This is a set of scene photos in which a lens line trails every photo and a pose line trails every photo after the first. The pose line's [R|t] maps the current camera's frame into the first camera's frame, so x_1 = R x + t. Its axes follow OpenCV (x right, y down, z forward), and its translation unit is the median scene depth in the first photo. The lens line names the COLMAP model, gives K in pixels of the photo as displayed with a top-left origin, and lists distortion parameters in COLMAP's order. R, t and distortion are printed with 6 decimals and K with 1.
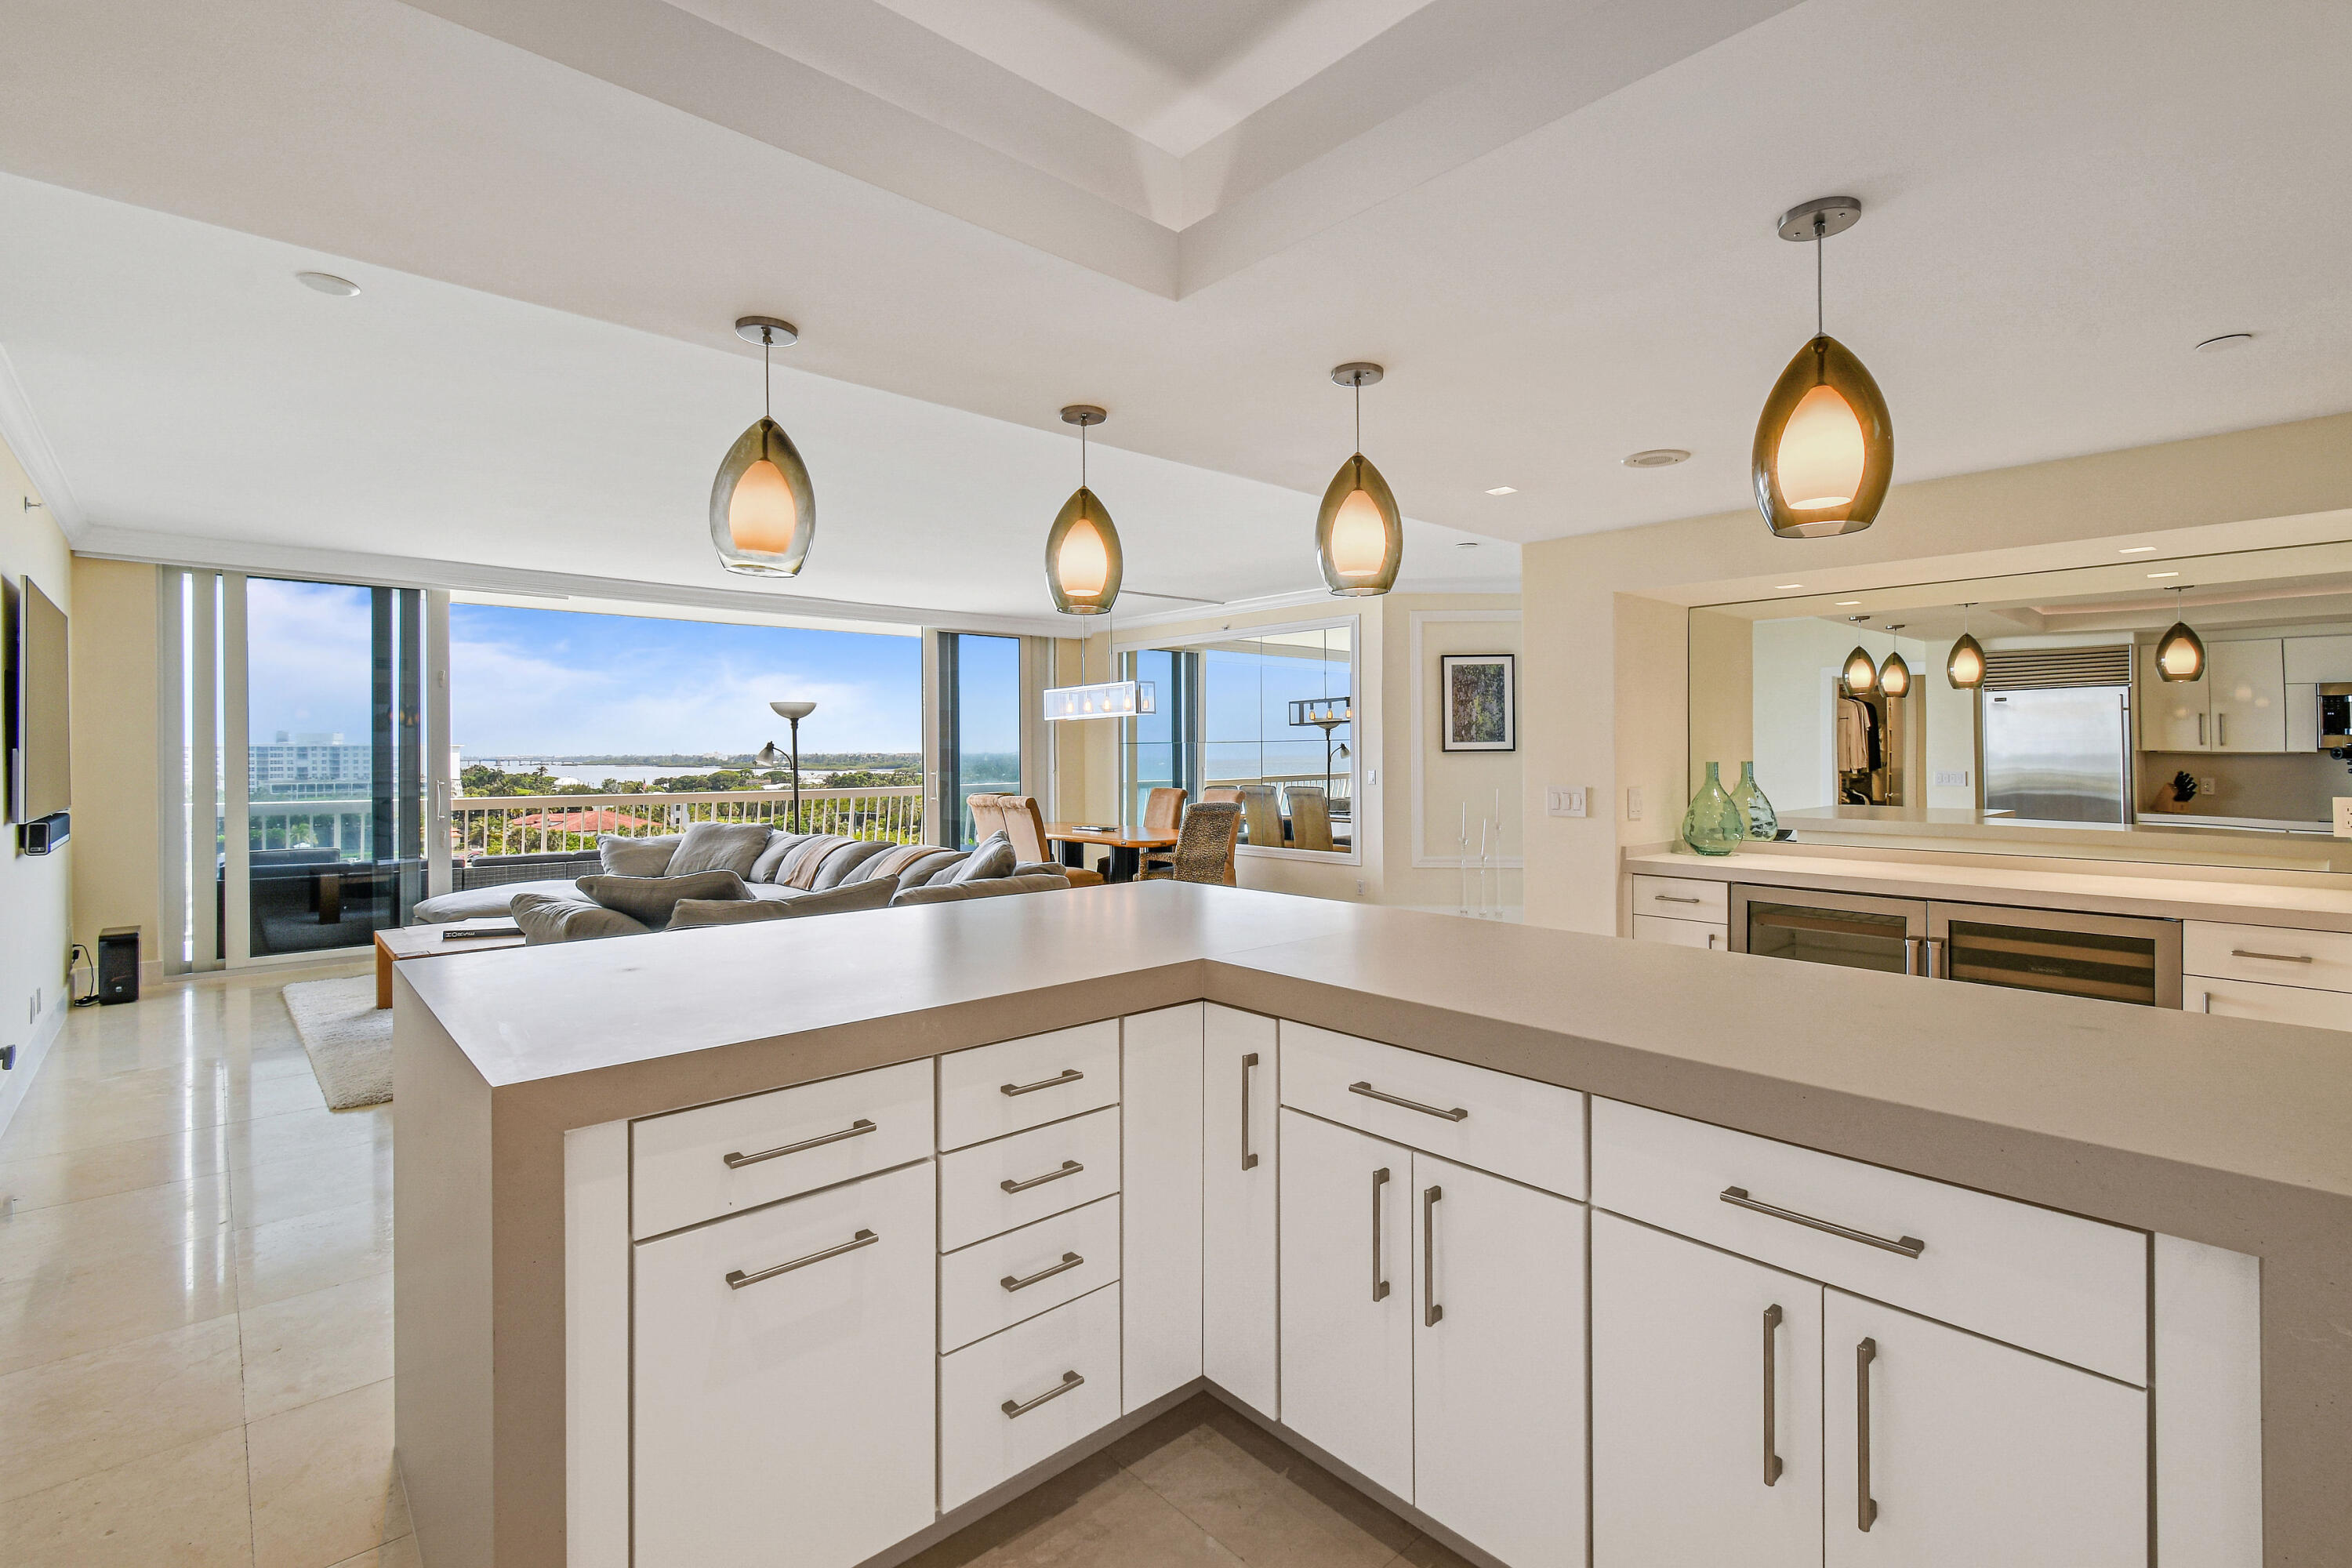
lens RADIAL K [[1050.1, 0, 1205.7], [0, 1050.1, 749.1], [0, 0, 1]] dist [-0.001313, -0.000611]
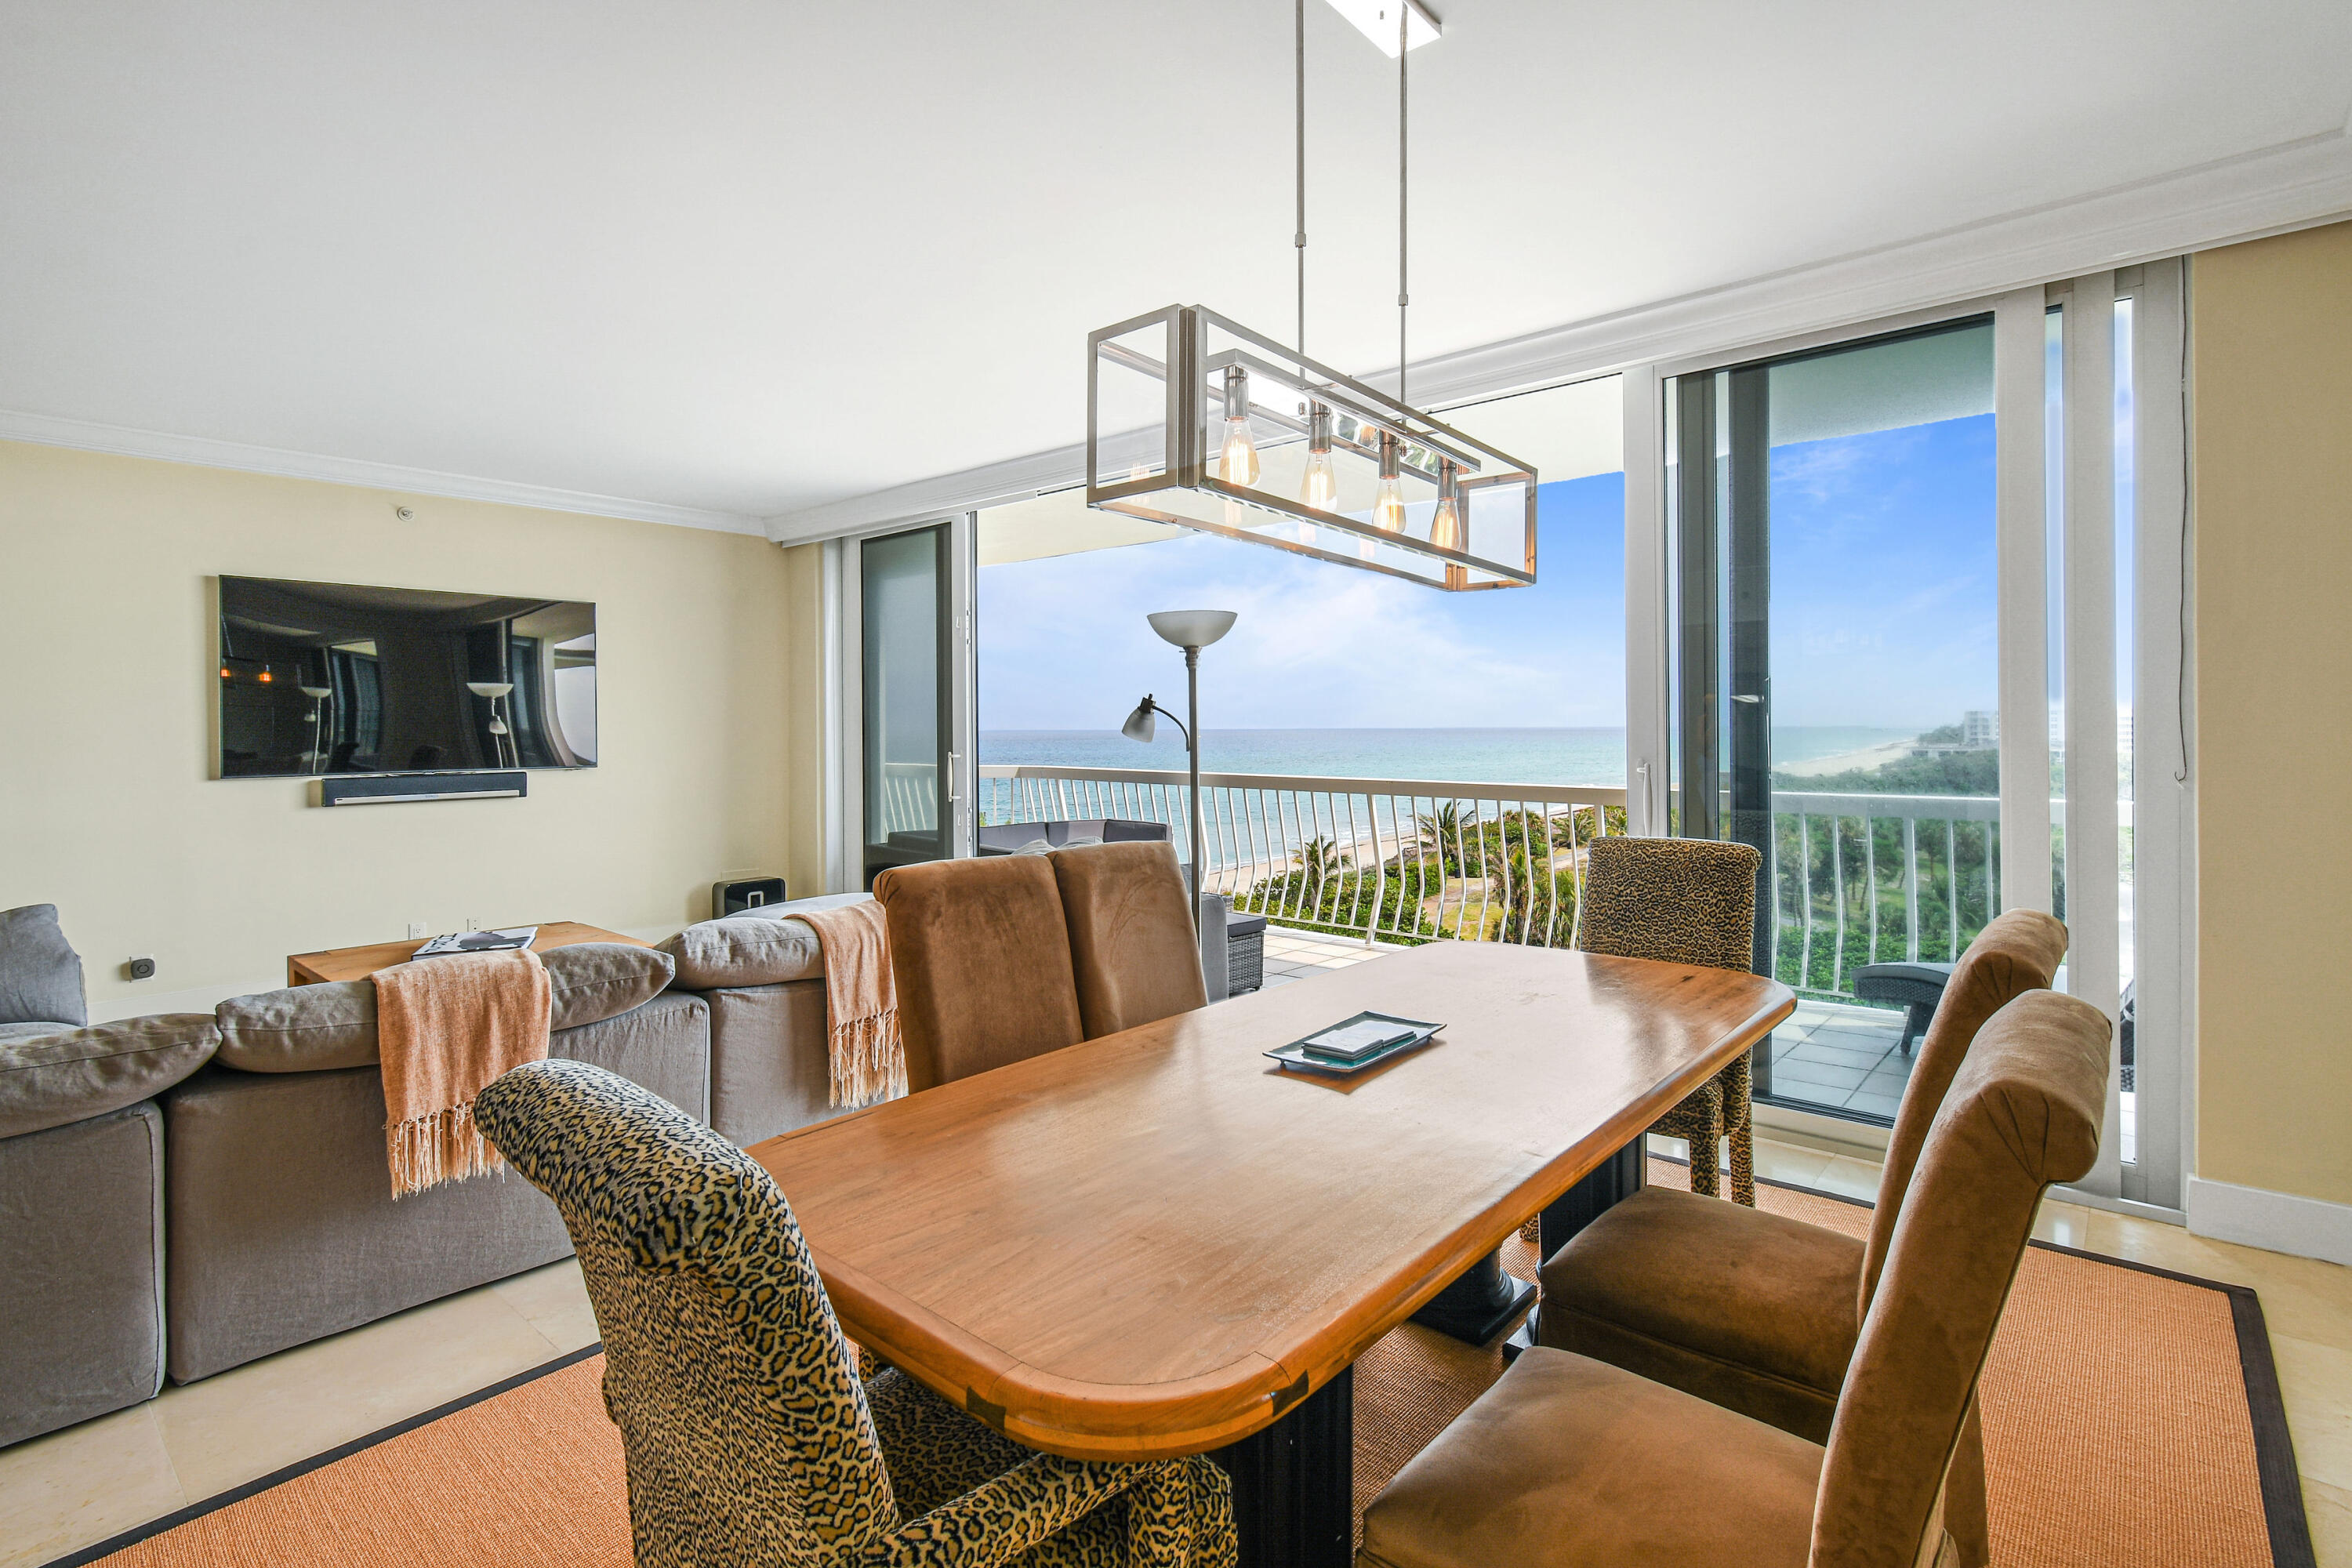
lens RADIAL K [[1116.6, 0, 1195.0], [0, 1116.6, 739.0], [0, 0, 1]] dist [-0.002989, -0.000494]
pose [[0.102076, 0.017130, -0.994629, 0.152712], [0.006871, 0.999816, 0.017924, 0.005176], [0.994753, -0.008664, 0.101940, 1.110575]]
